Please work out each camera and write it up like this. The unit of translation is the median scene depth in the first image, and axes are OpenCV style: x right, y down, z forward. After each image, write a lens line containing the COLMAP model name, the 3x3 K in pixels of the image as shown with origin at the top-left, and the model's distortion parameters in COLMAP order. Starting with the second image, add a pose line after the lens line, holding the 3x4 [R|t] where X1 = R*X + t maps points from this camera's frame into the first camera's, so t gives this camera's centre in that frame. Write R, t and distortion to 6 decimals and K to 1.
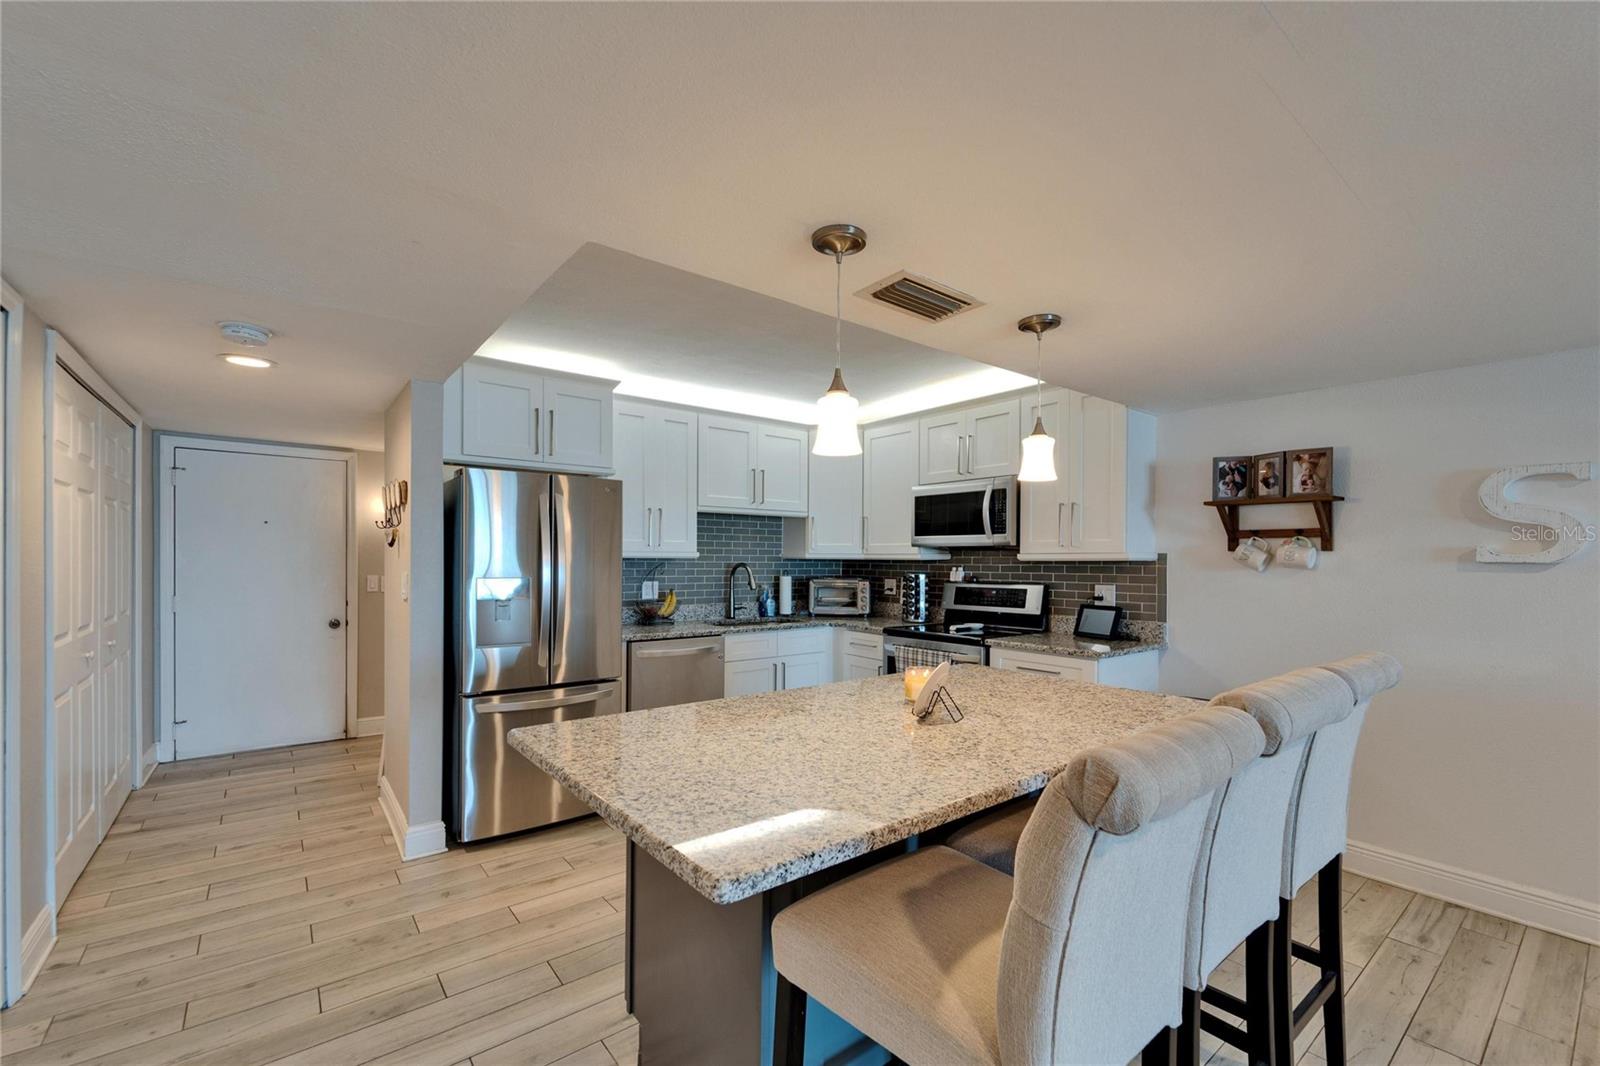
lens RADIAL K [[669.5, 0, 802.1], [0, 669.5, 565.2], [0, 0, 1]] dist [0.000493, -0.000337]
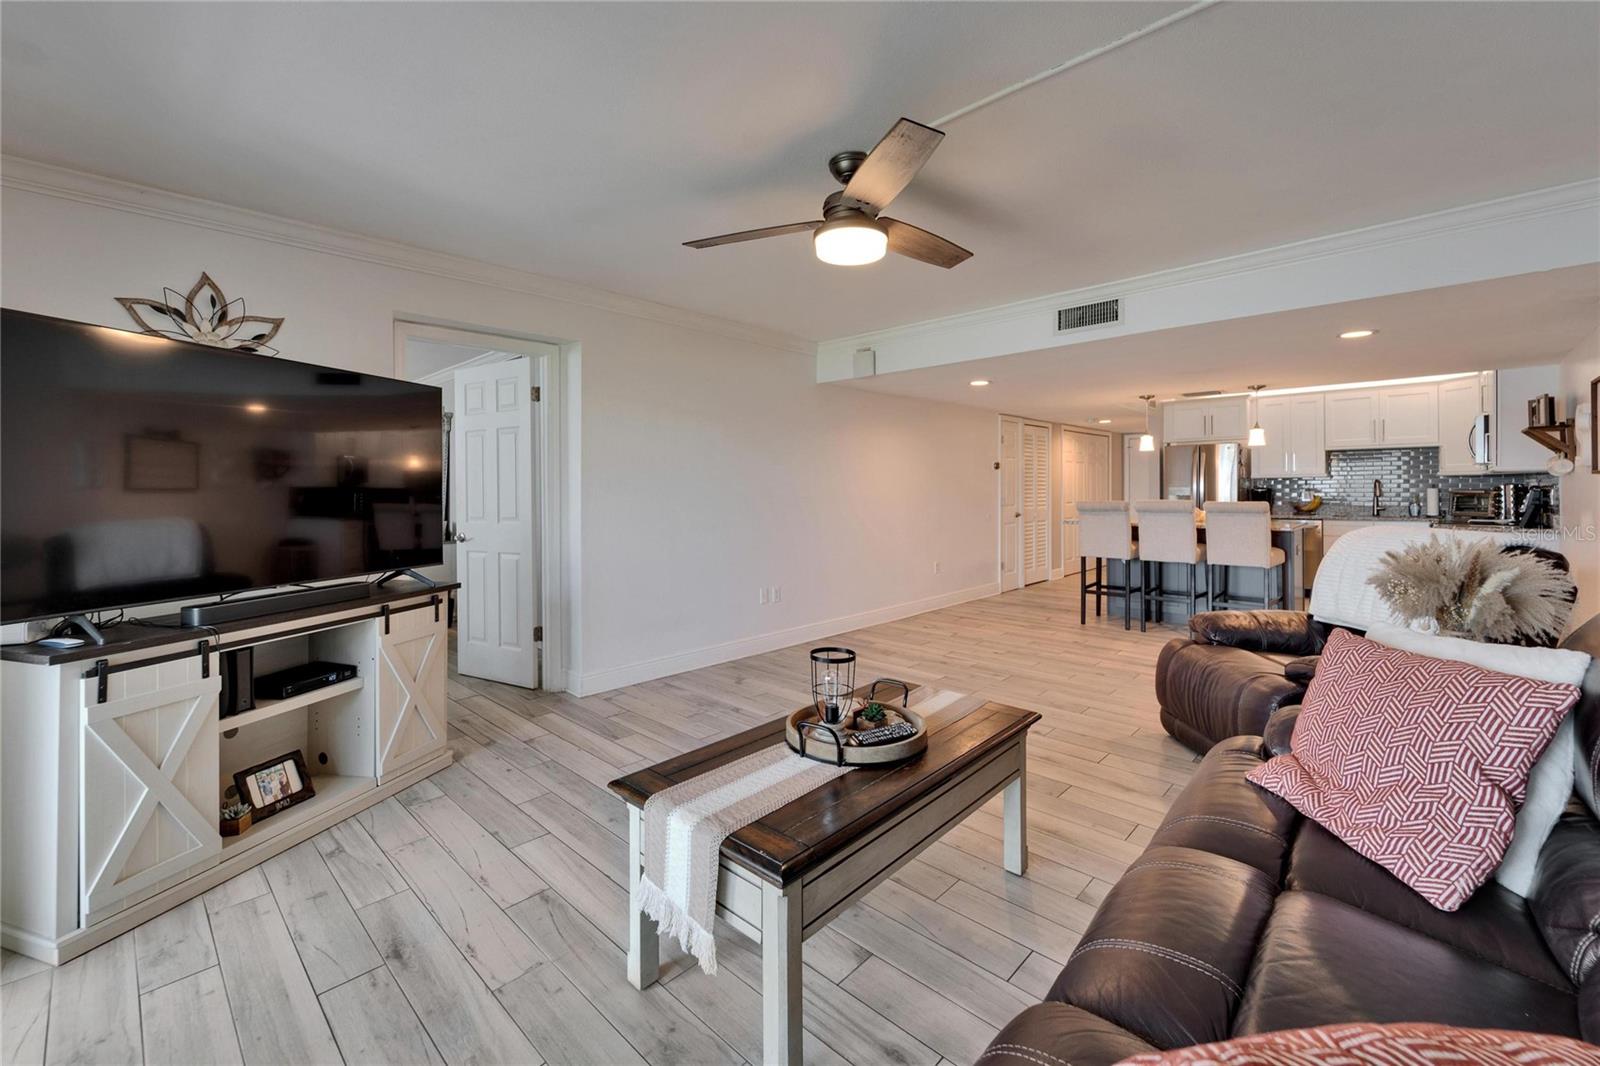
lens RADIAL K [[661.7, 0, 786.5], [0, 661.7, 493.6], [0, 0, 1]] dist [0.001297, -0.000256]
pose [[0.131407, -0.002292, -0.991326, 1.389674], [-0.003063, 0.999992, -0.002718, 0.041172], [0.991324, 0.003394, 0.131399, -0.618969]]
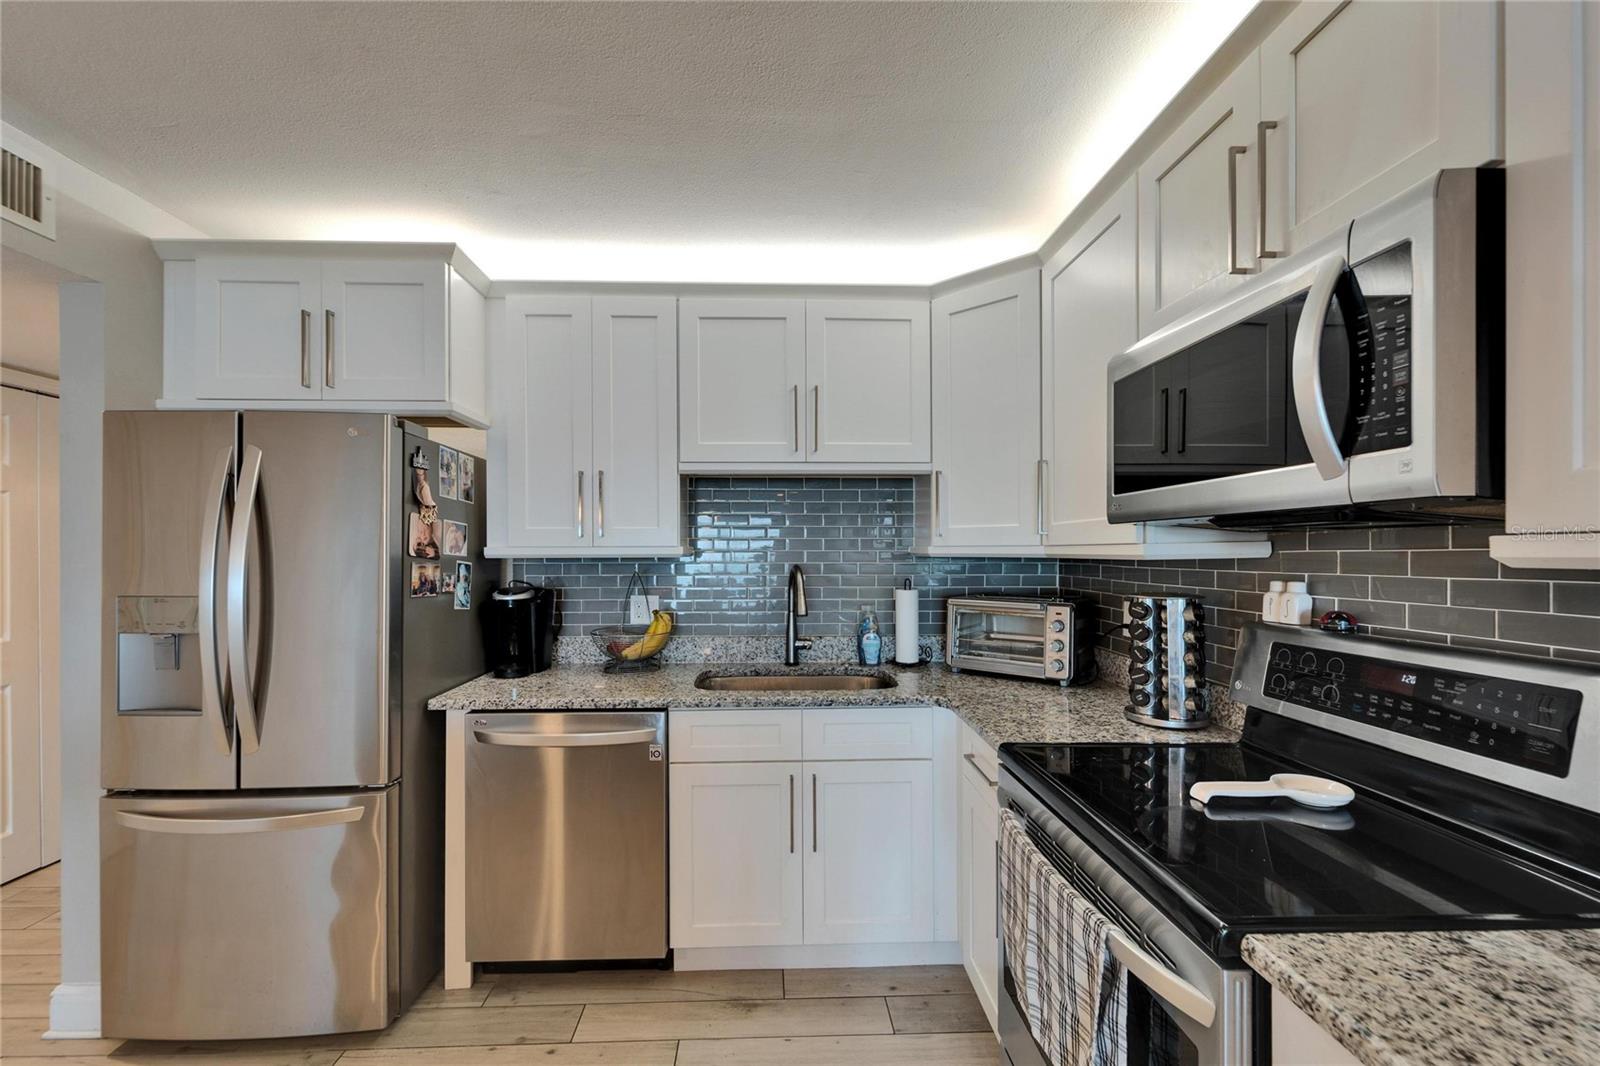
lens RADIAL K [[647.9, 0, 788.3], [0, 647.9, 554.3], [0, 0, 1]] dist [0.000916, -0.000082]
pose [[0.806630, -0.005596, -0.591031, 0.238436], [0.000945, 0.999966, -0.008179, -0.008591], [0.591057, 0.006038, 0.806607, 0.636361]]
